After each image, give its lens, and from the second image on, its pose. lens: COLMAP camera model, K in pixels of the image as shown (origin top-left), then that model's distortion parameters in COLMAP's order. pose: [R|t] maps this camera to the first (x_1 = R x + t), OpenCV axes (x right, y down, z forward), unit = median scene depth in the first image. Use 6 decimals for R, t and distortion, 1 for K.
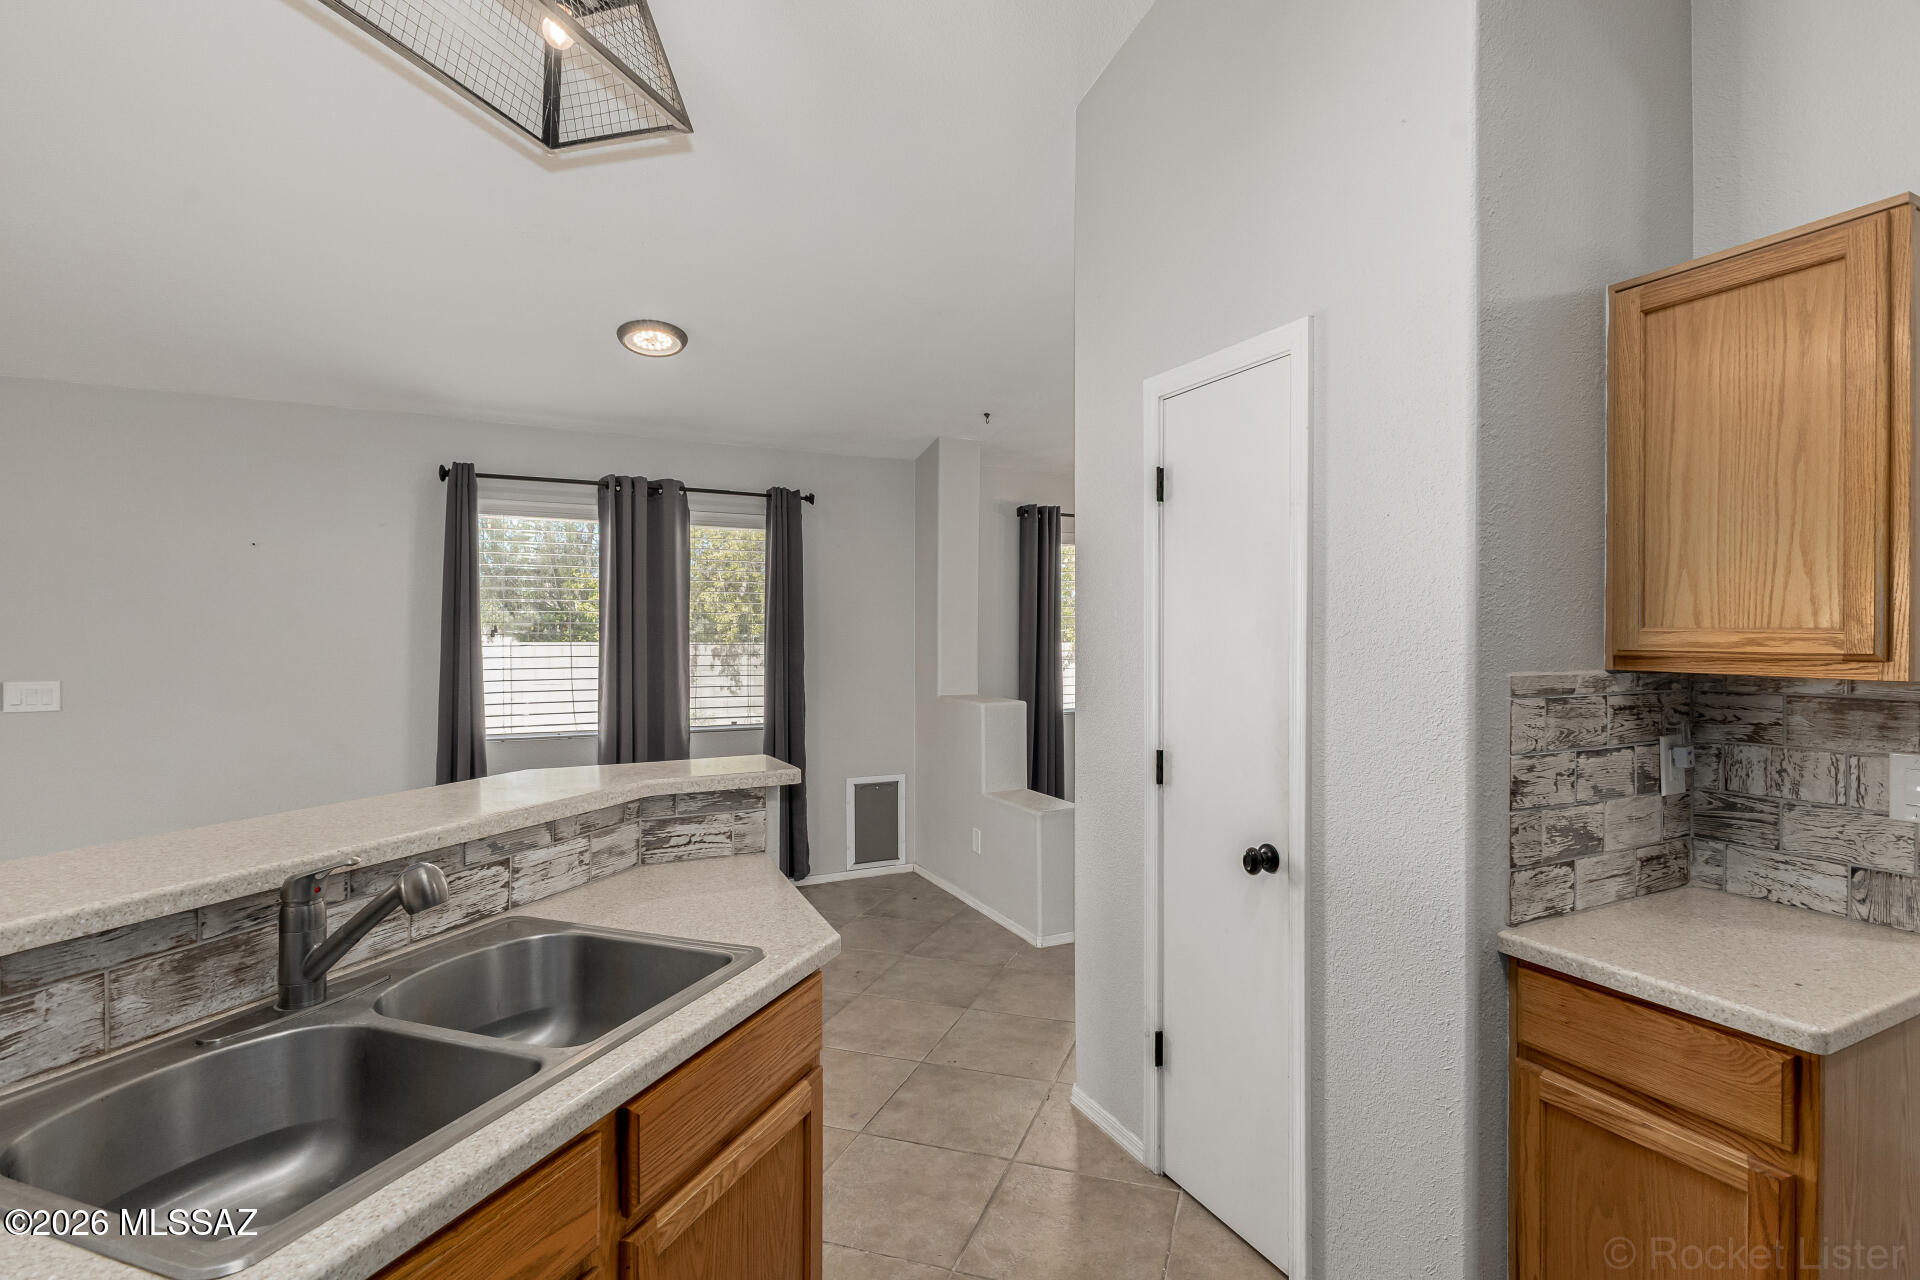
lens RADIAL K [[916.4, 0, 958.0], [0, 916.4, 642.4], [0, 0, 1]] dist [0.003095, 0.000477]
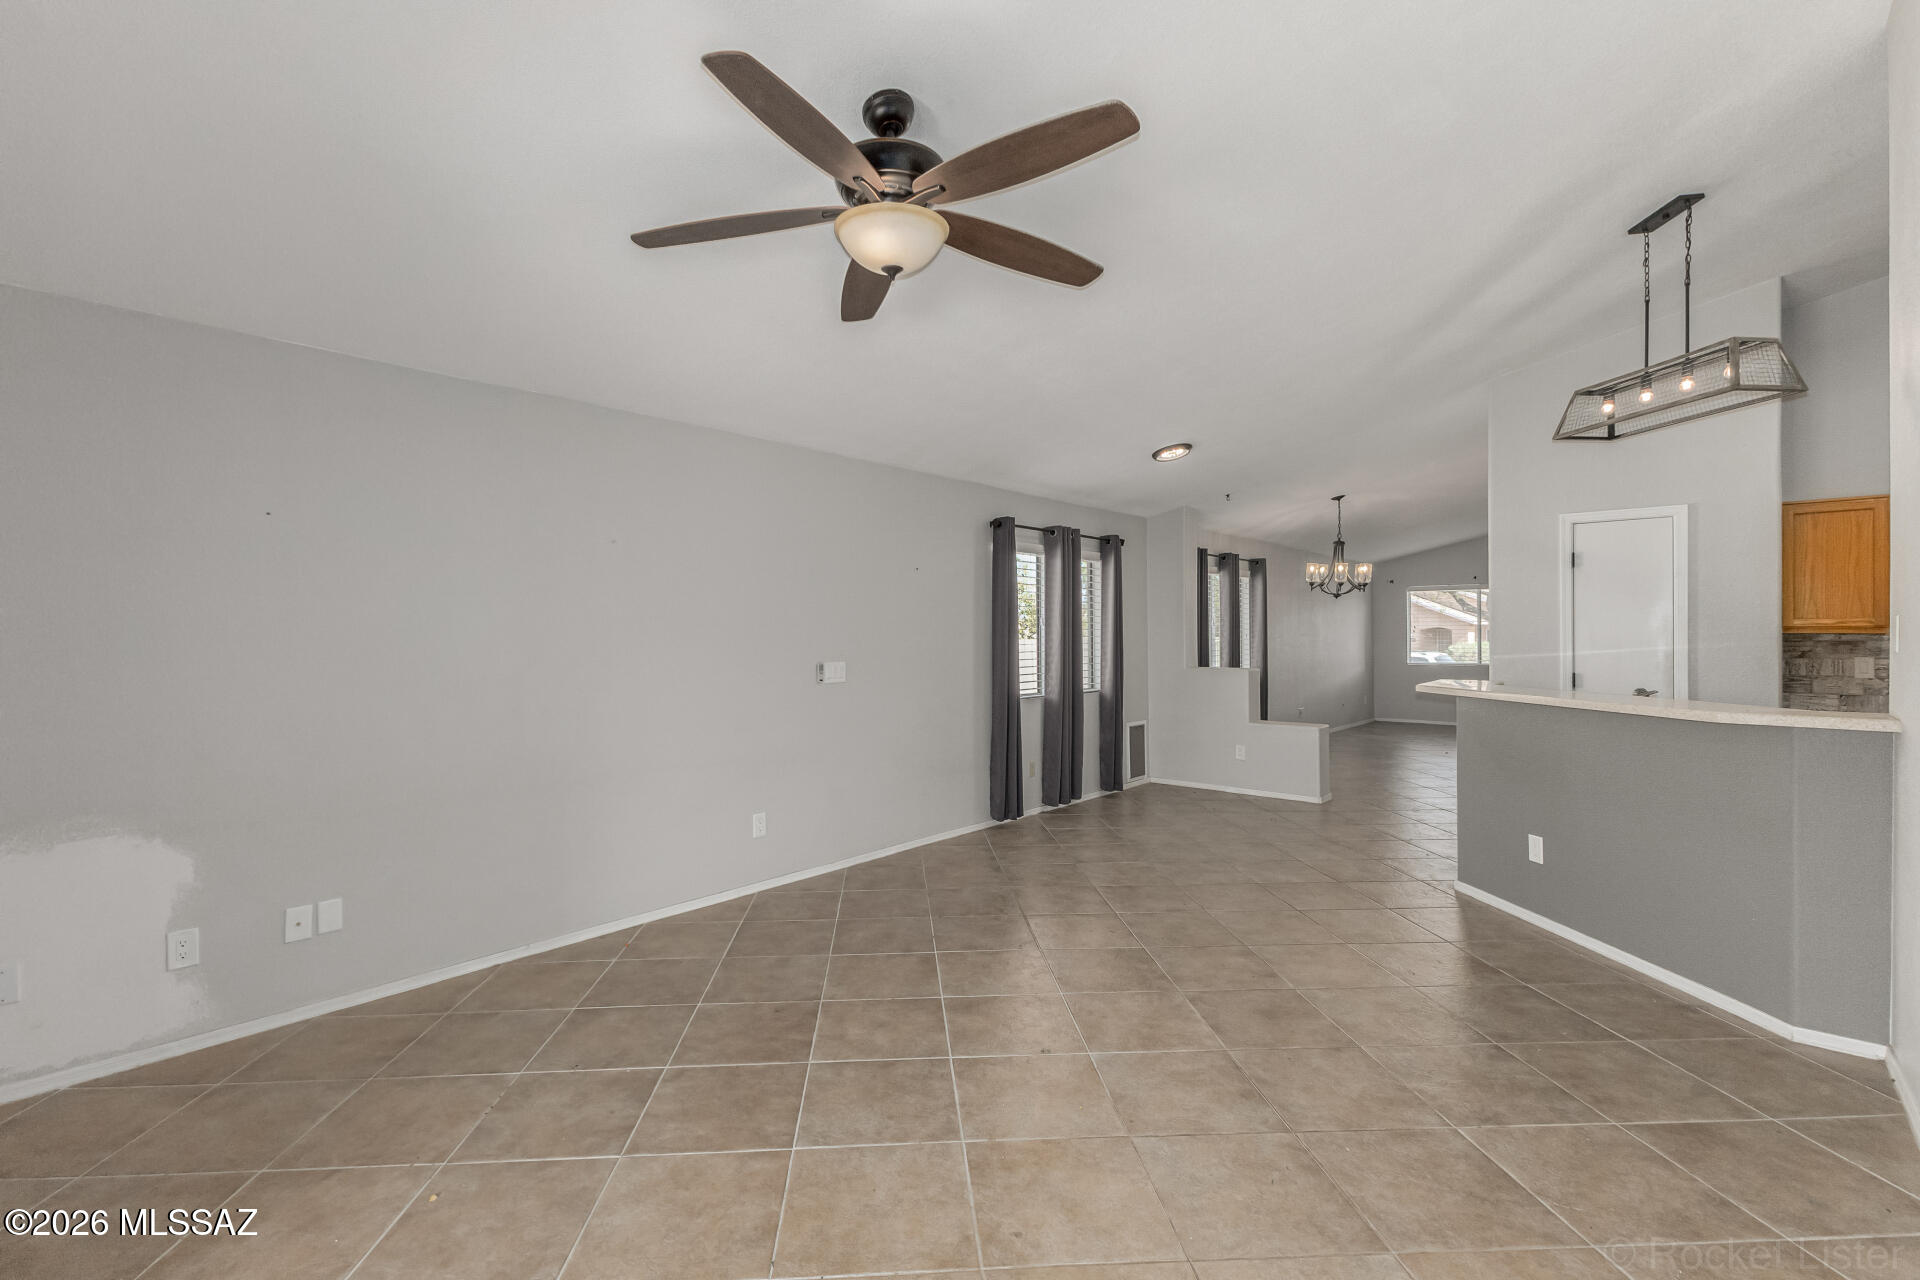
lens RADIAL K [[834.2, 0, 927.2], [0, 834.2, 640.1], [0, 0, 1]] dist [0.011757, -0.001432]
pose [[0.947444, -0.011434, 0.319719, -2.670523], [0.012321, 0.999924, -0.000754, 0.020579], [-0.319686, 0.004653, 0.947512, -0.672642]]
